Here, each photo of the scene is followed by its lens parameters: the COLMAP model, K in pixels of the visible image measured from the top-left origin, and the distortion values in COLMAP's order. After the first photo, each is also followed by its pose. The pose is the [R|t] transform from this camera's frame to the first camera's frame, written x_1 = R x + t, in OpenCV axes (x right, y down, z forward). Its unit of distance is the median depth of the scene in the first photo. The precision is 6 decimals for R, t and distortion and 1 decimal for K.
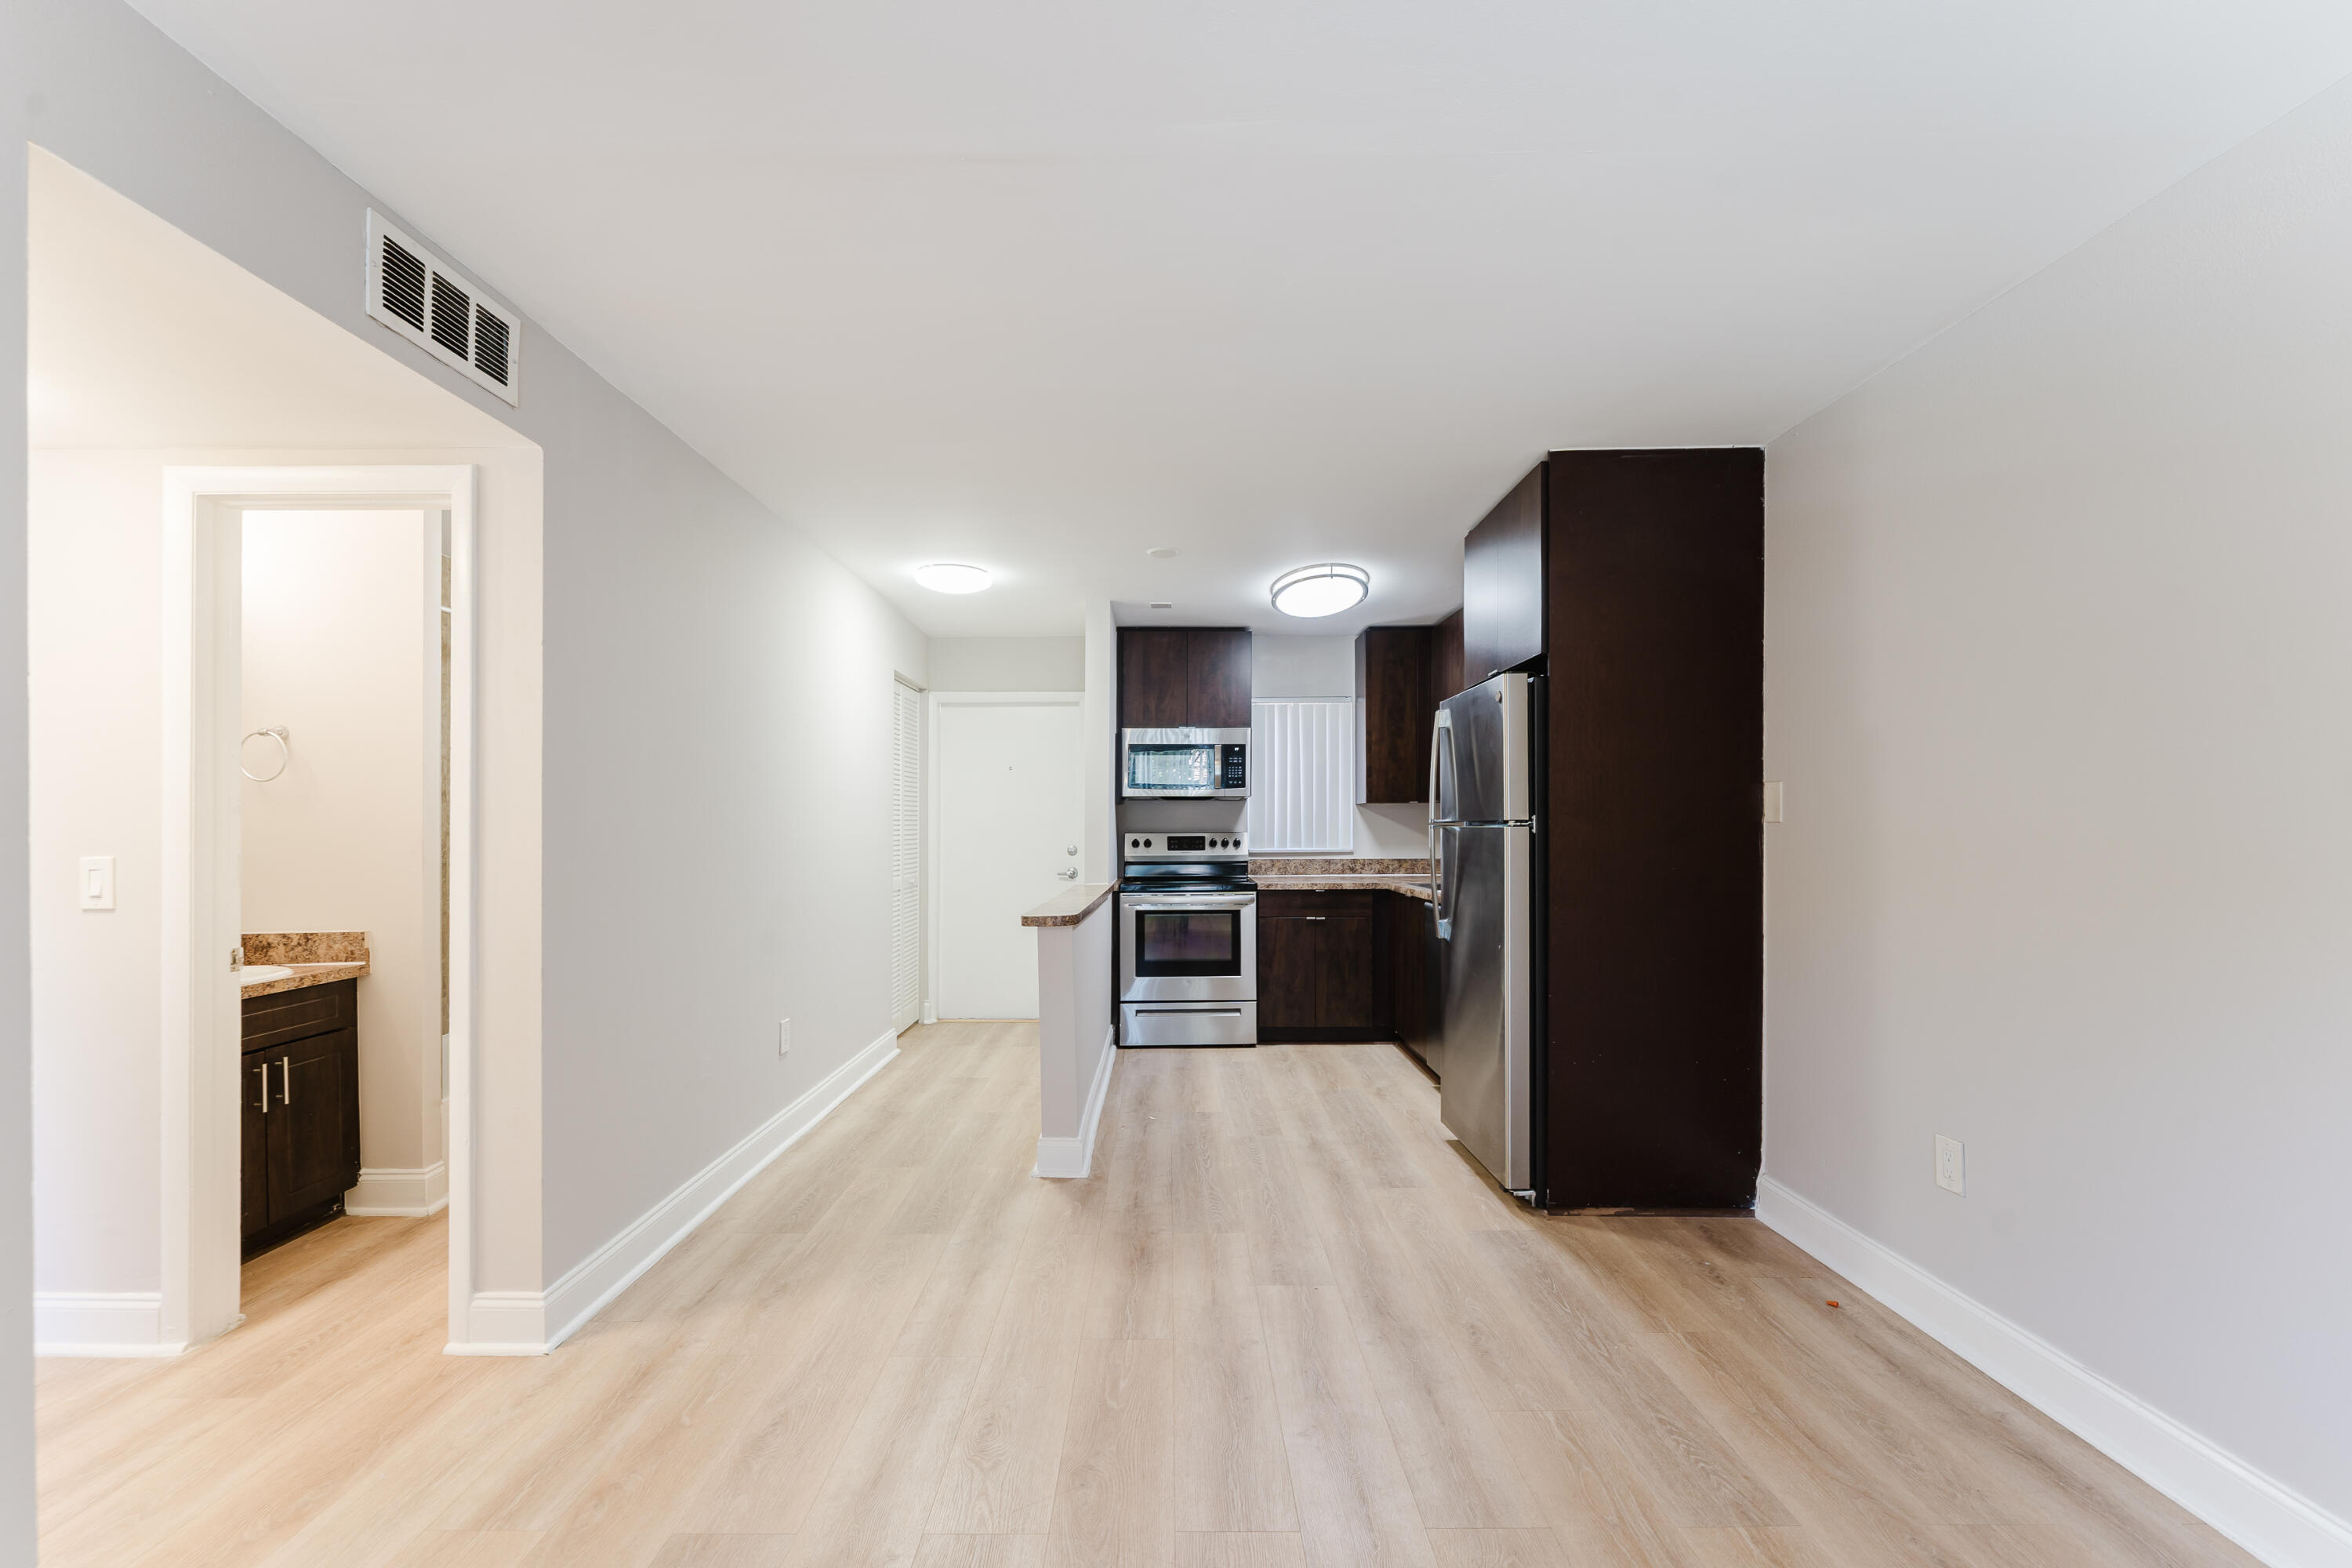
lens RADIAL K [[962.0, 0, 1149.1], [0, 962.0, 824.9], [0, 0, 1]] dist [-0.001874, 0.000058]
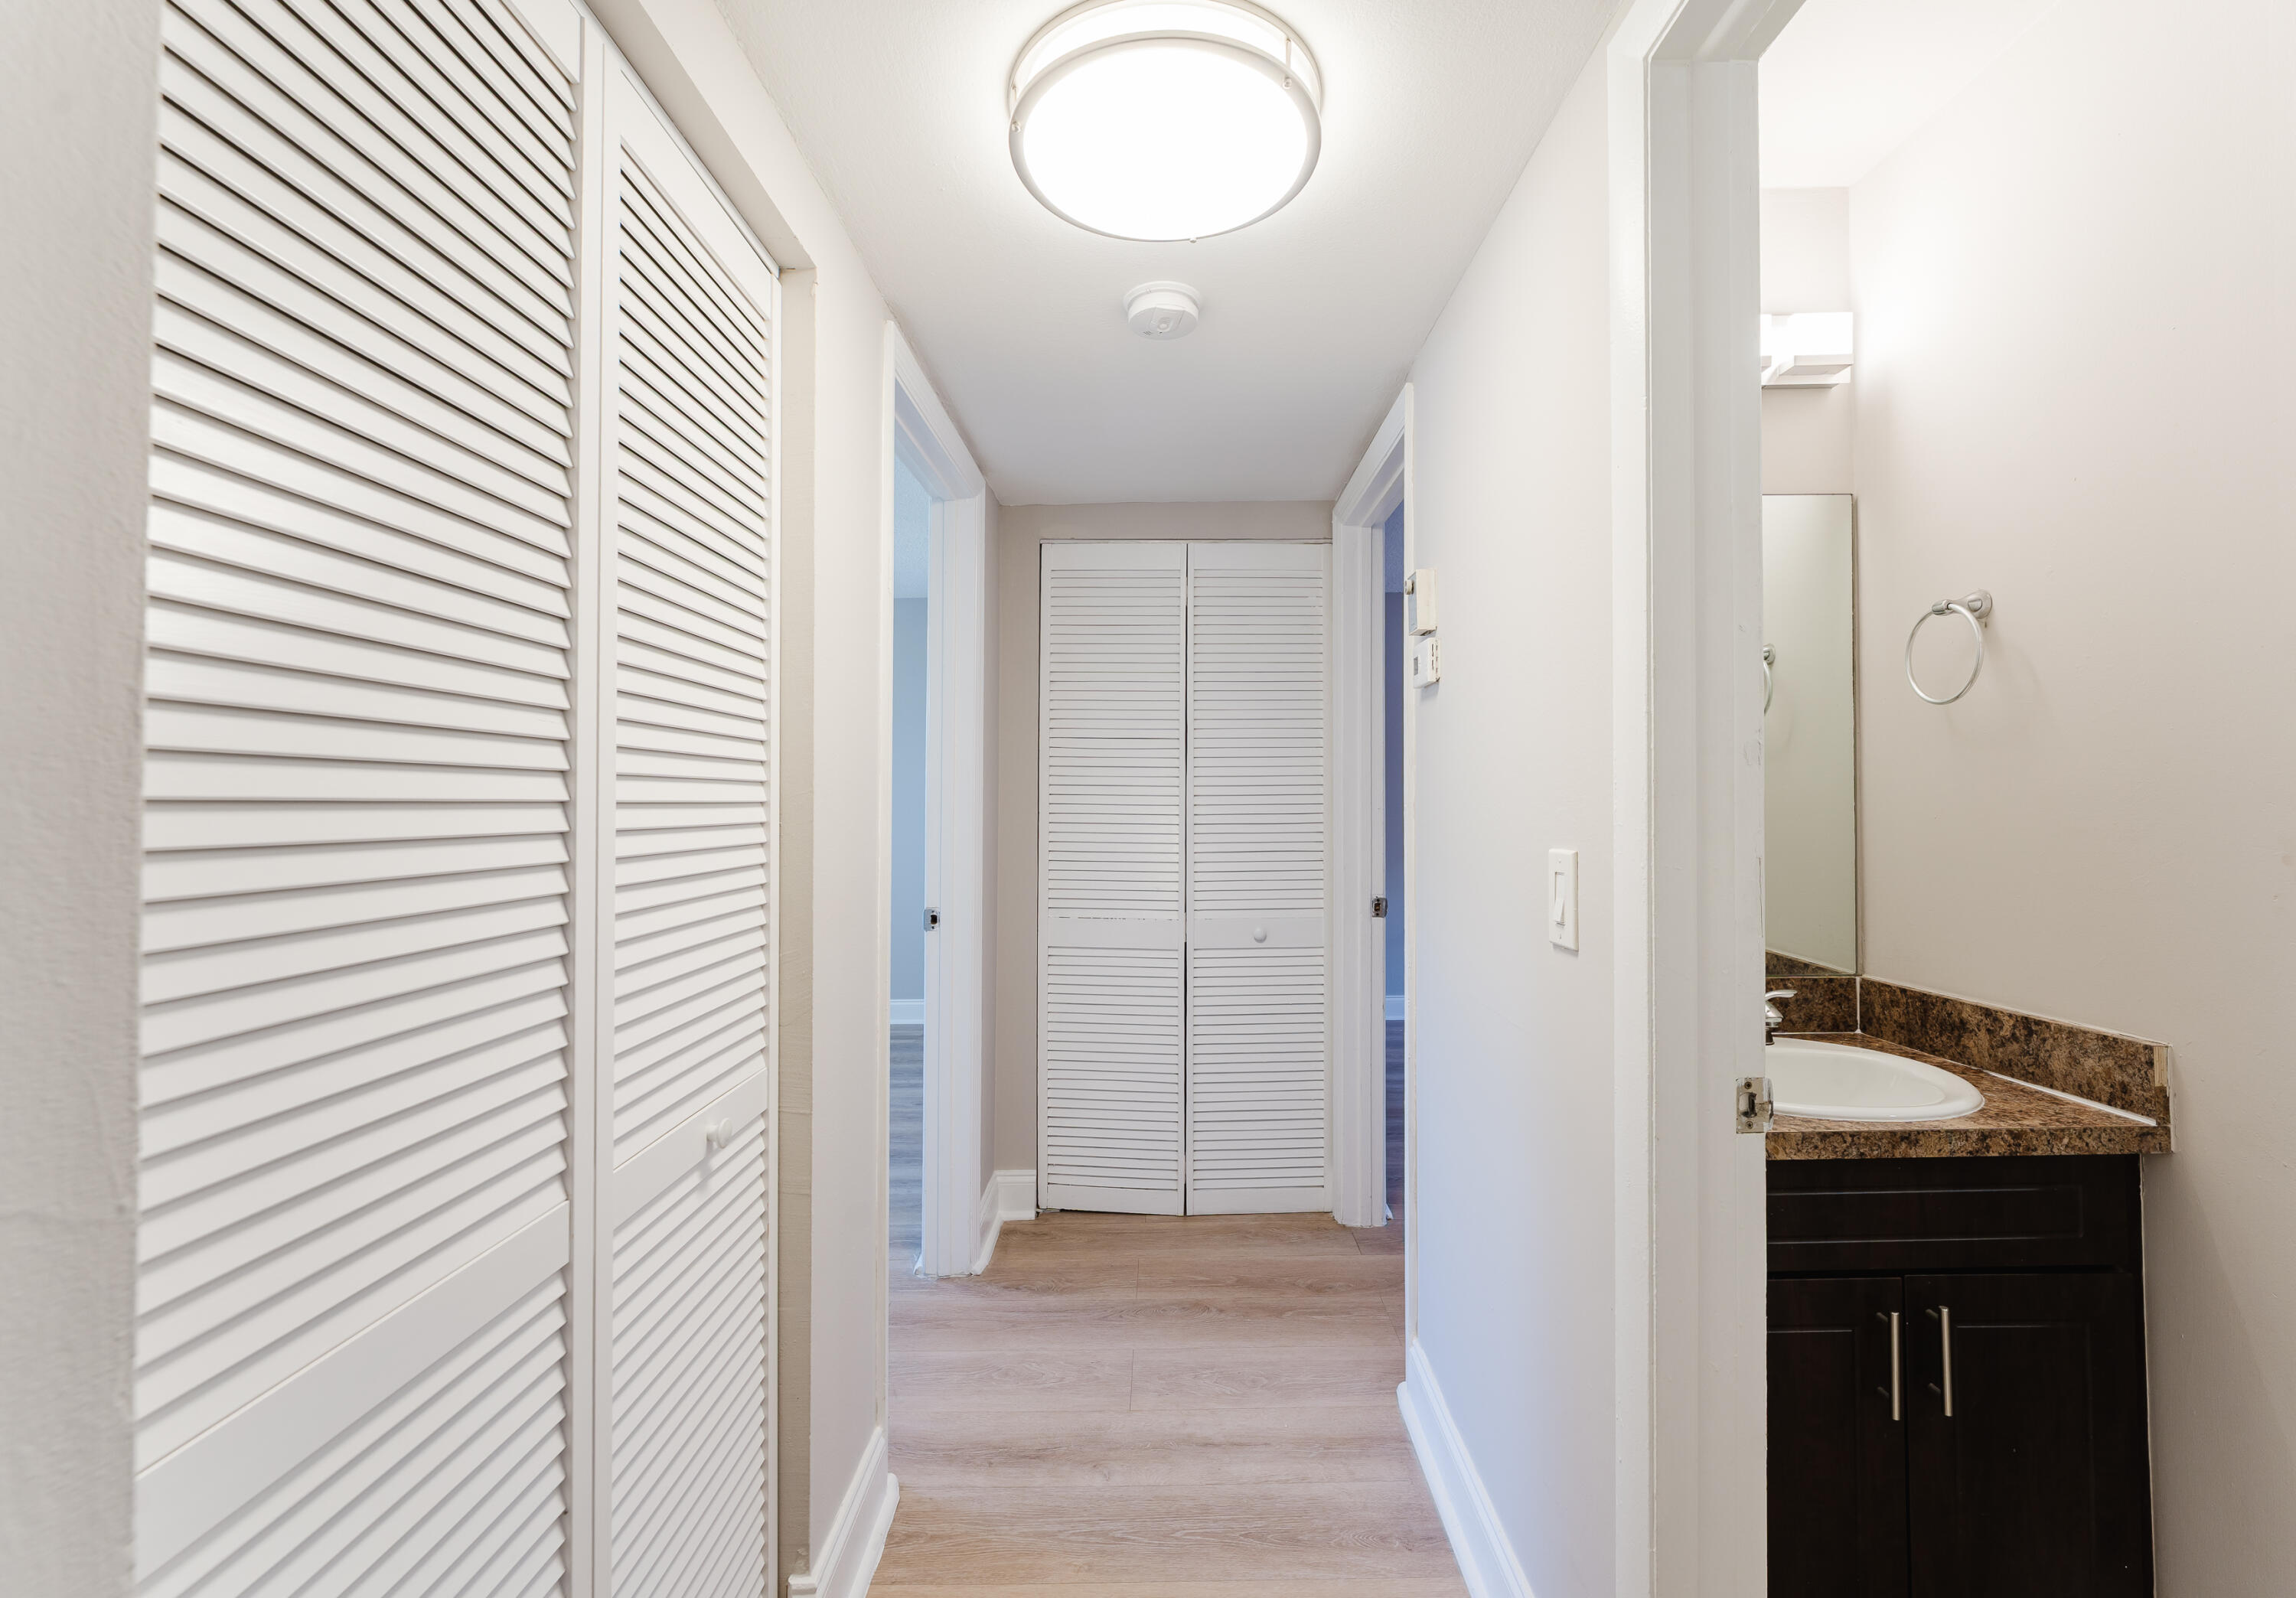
lens RADIAL K [[979.6, 0, 1196.8], [0, 979.6, 804.5], [0, 0, 1]] dist [0.001591, 0.000559]
pose [[0.039713, -0.007118, -0.999186, -0.442255], [0.007497, 0.999949, -0.006825, 0.008599], [0.999183, -0.007220, 0.039764, 0.616775]]
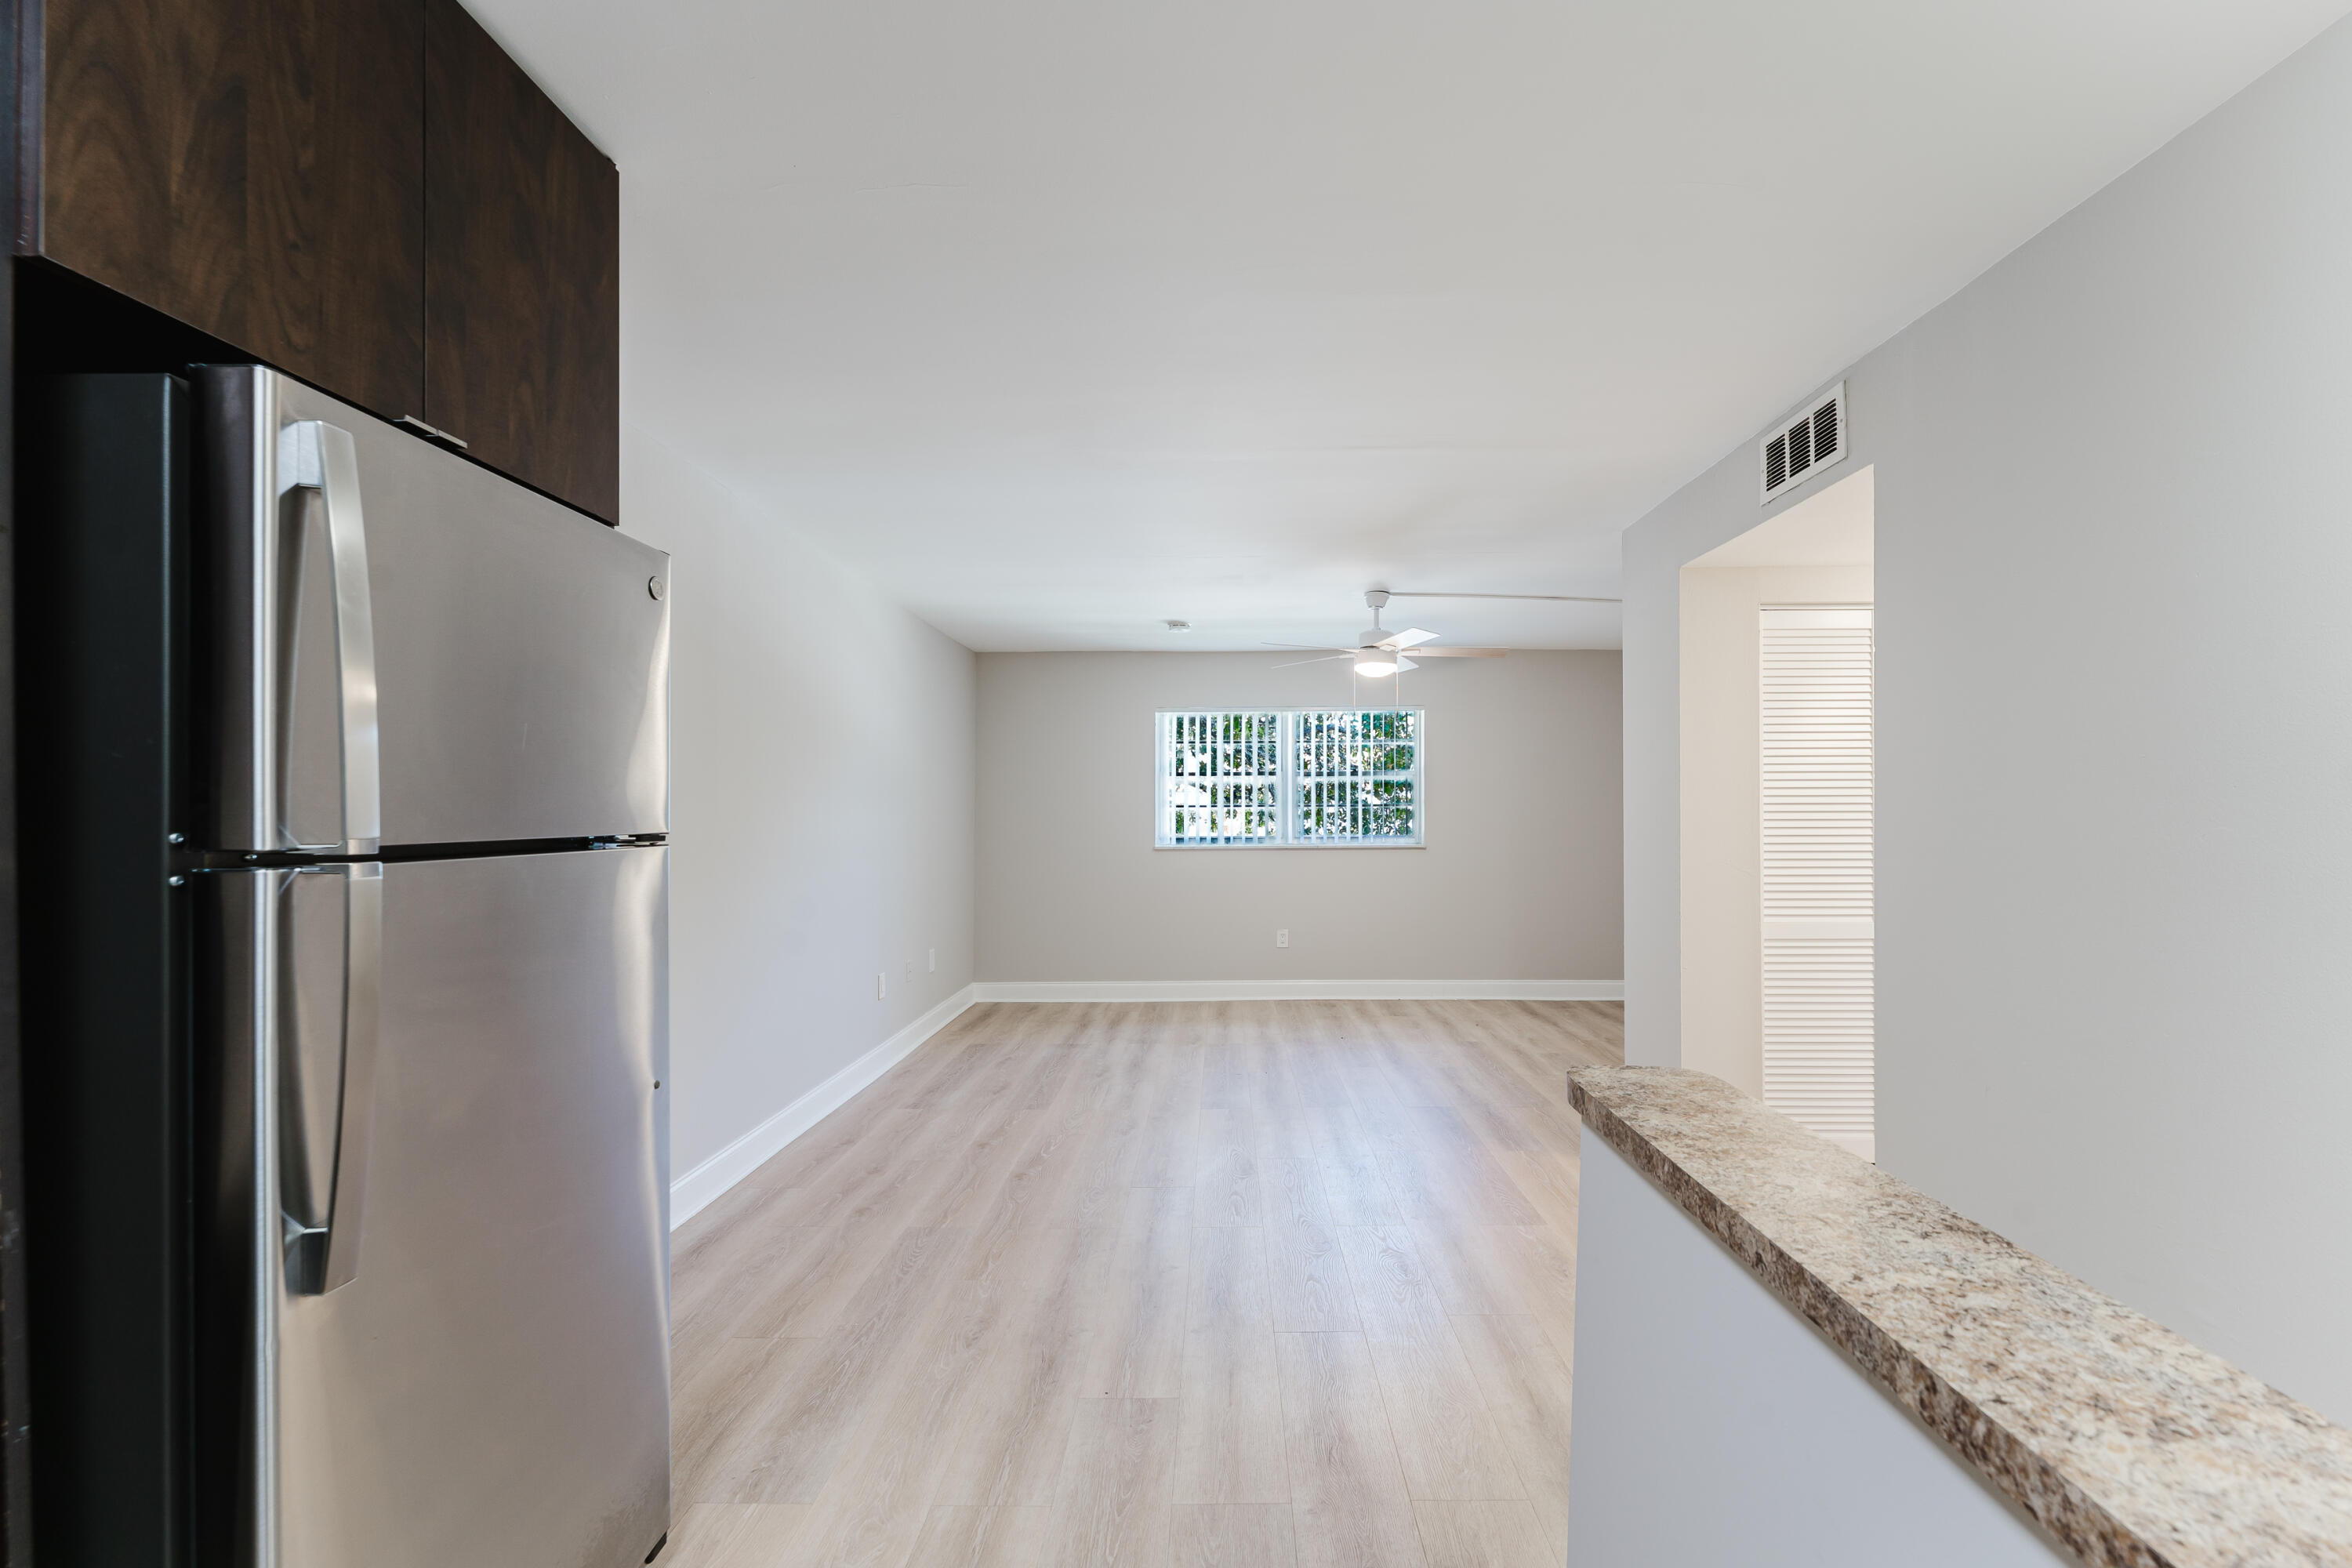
lens RADIAL K [[962.0, 0, 1226.0], [0, 962.0, 804.1], [0, 0, 1]] dist [-0.001874, 0.000058]
pose [[-0.999762, 0.005578, -0.021068, 0.075629], [0.005813, 0.999921, -0.011113, -0.012307], [0.021005, -0.011233, -0.999716, 1.614541]]
